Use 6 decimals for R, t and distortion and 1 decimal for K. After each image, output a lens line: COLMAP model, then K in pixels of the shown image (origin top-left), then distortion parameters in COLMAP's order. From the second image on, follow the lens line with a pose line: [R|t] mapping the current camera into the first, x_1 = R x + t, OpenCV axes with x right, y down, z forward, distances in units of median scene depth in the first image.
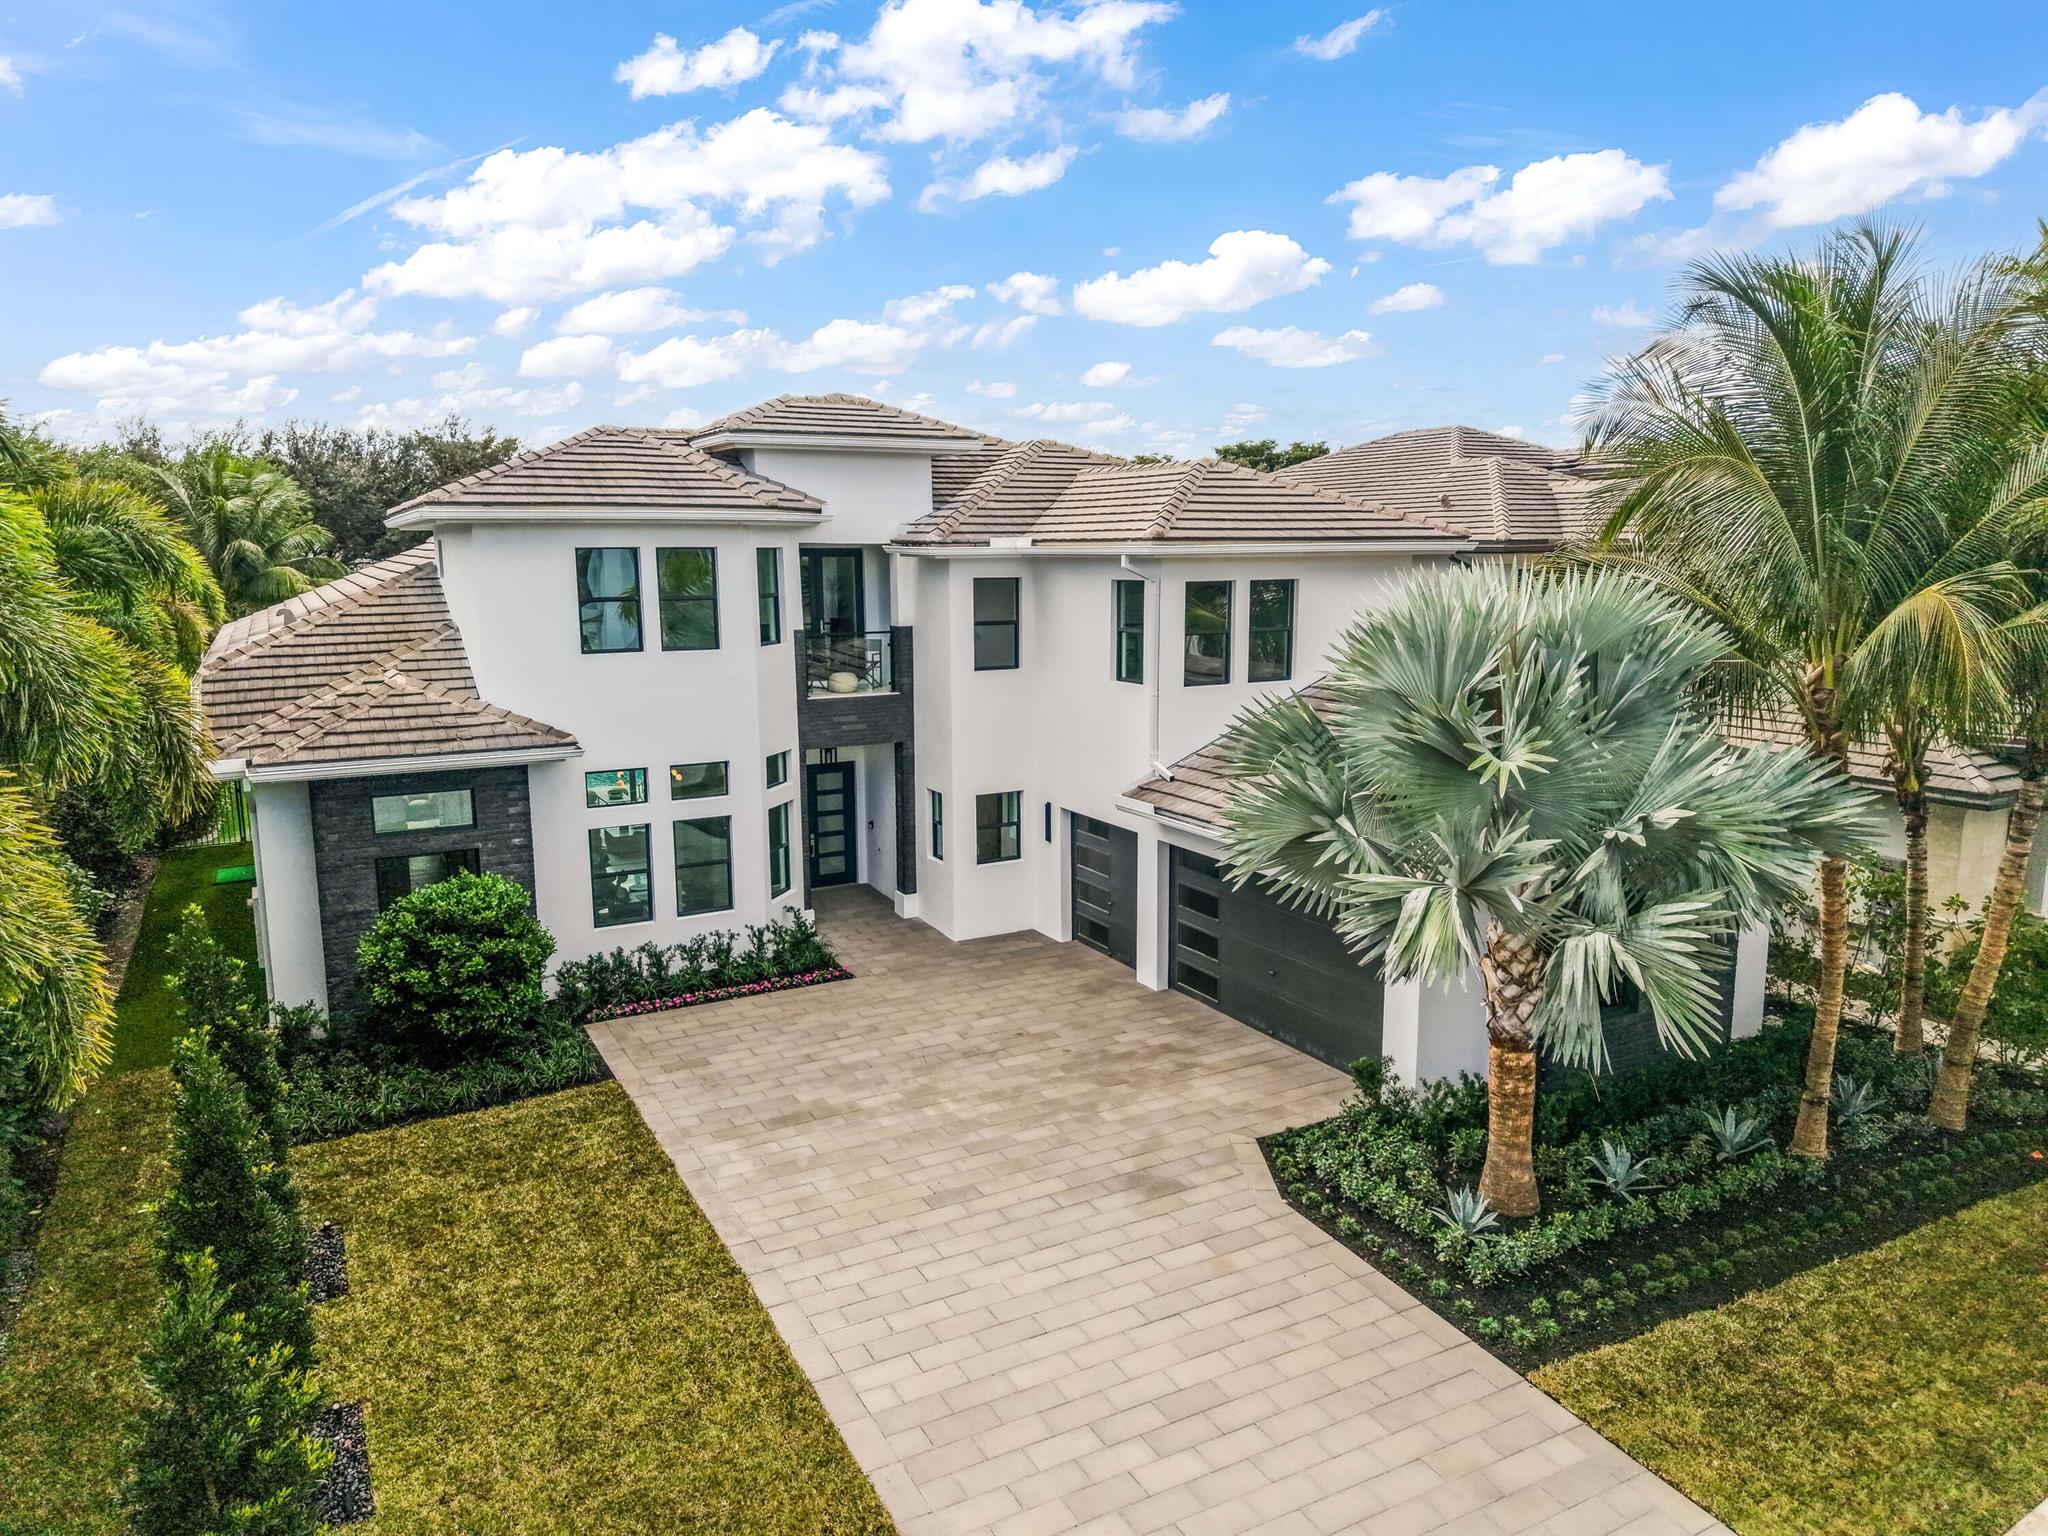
lens RADIAL K [[1362.1, 0, 1024.0], [0, 1362.1, 768.0], [0, 0, 1]] dist [0.038789, -0.042654]
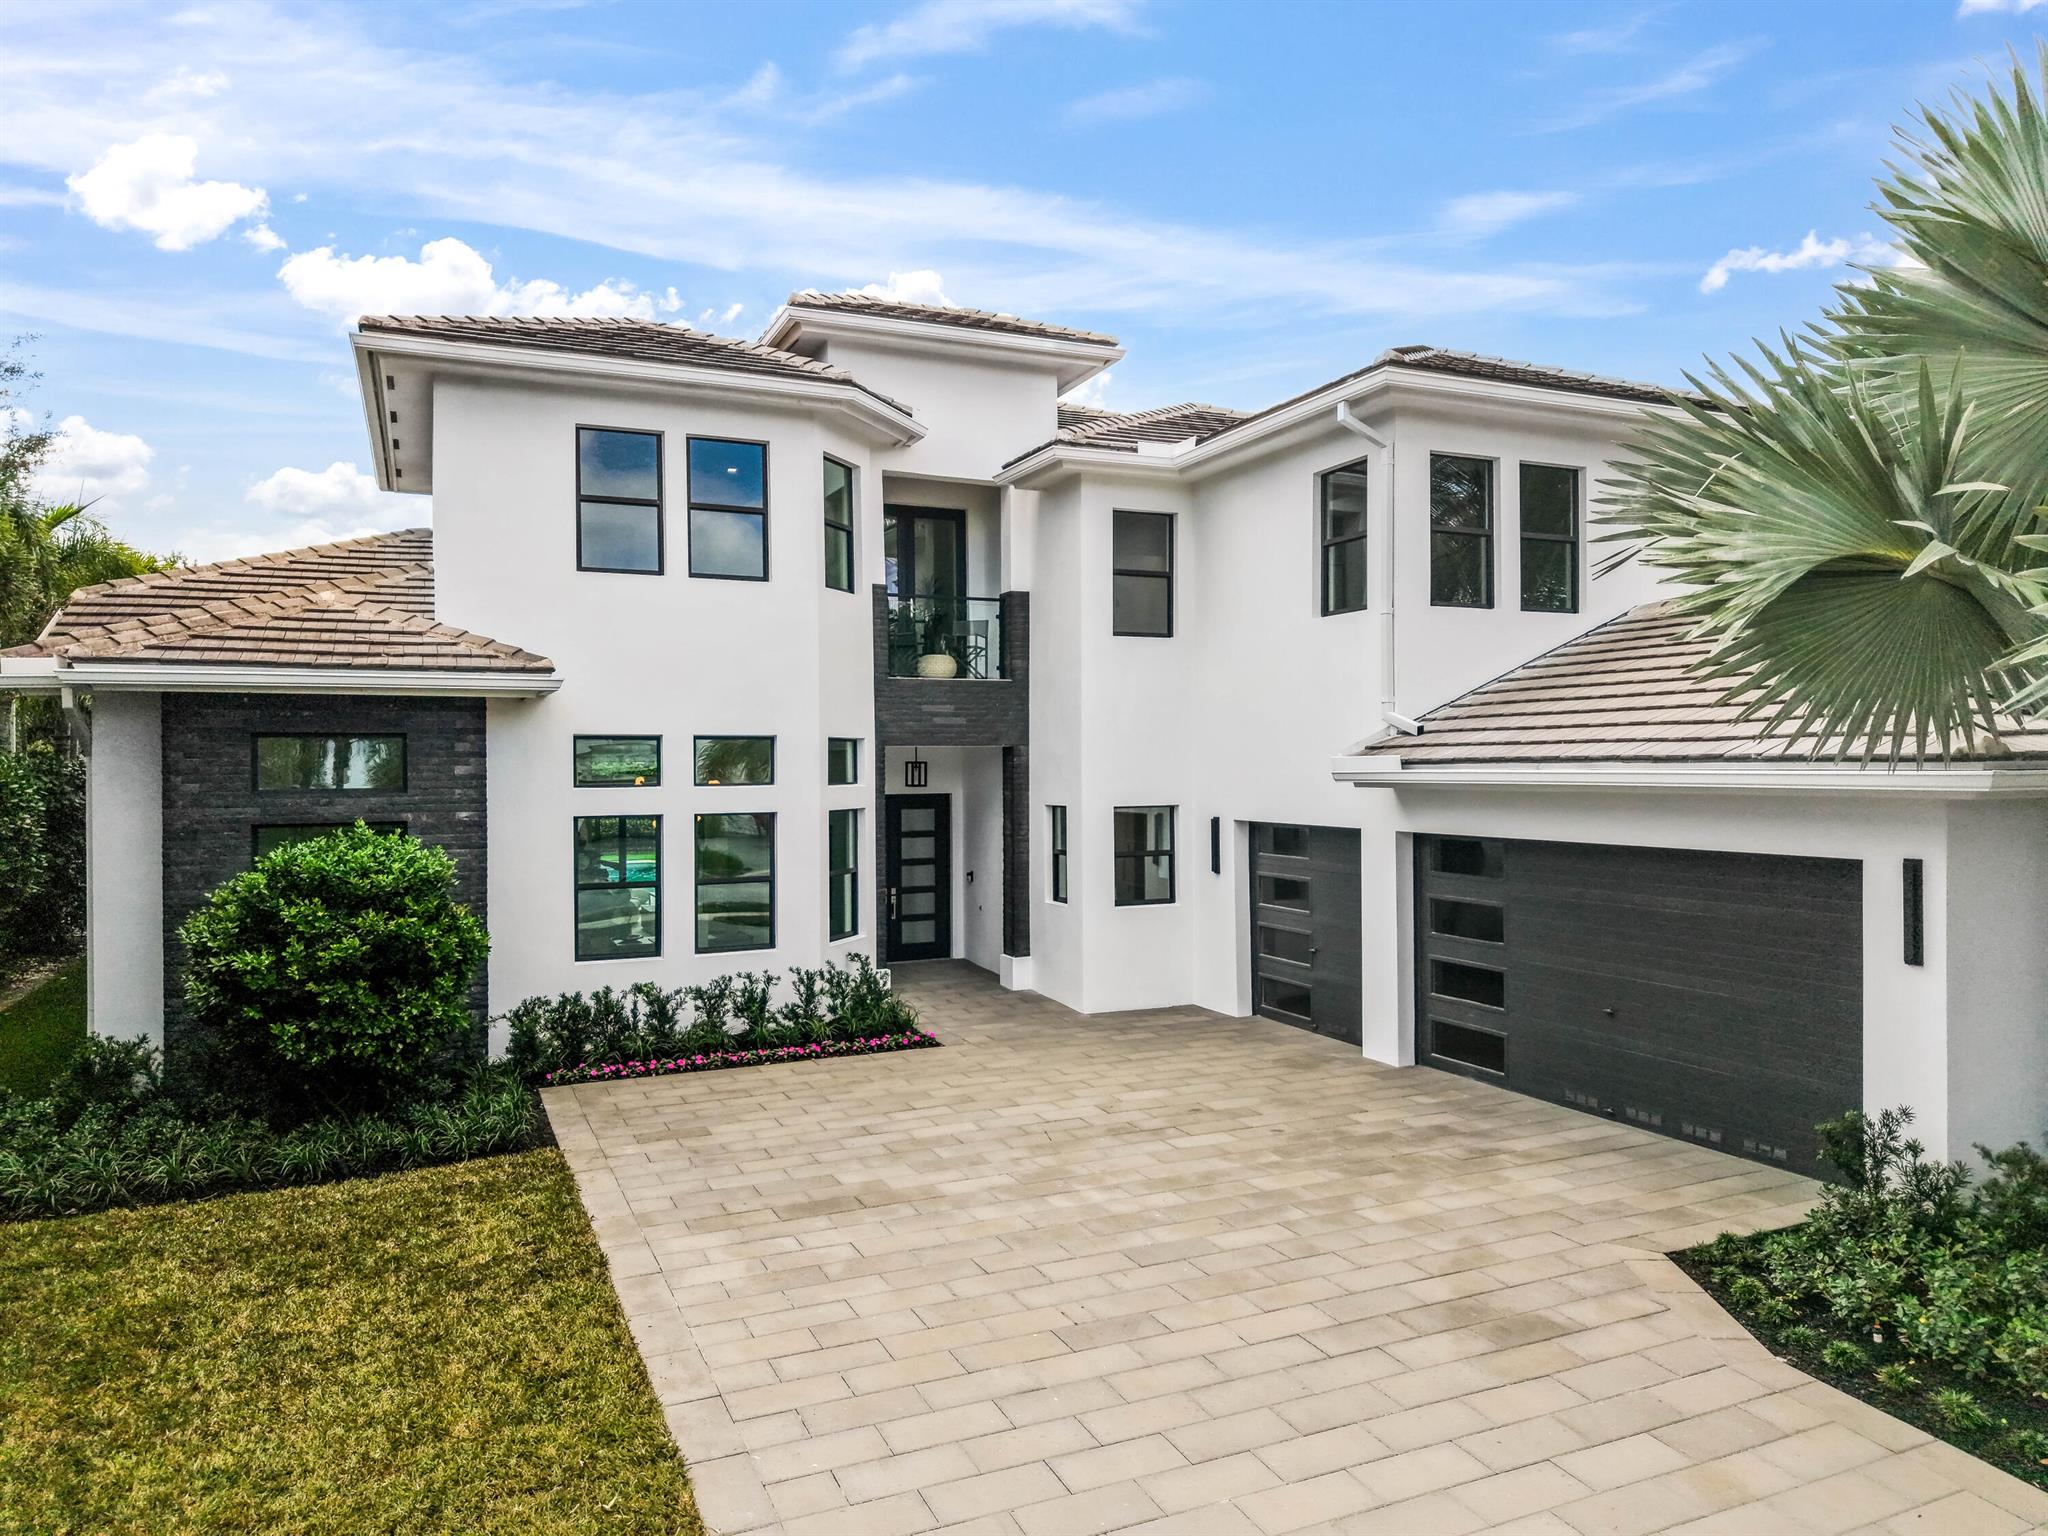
lens RADIAL K [[1362.1, 0, 1024.0], [0, 1362.1, 768.0], [0, 0, 1]] dist [0.038789, -0.042654]
pose [[0.997101, 0.000016, -0.076094, -0.031654], [-0.012073, 0.987368, -0.157986, 0.128699], [0.075130, 0.158446, 0.984505, 0.313888]]
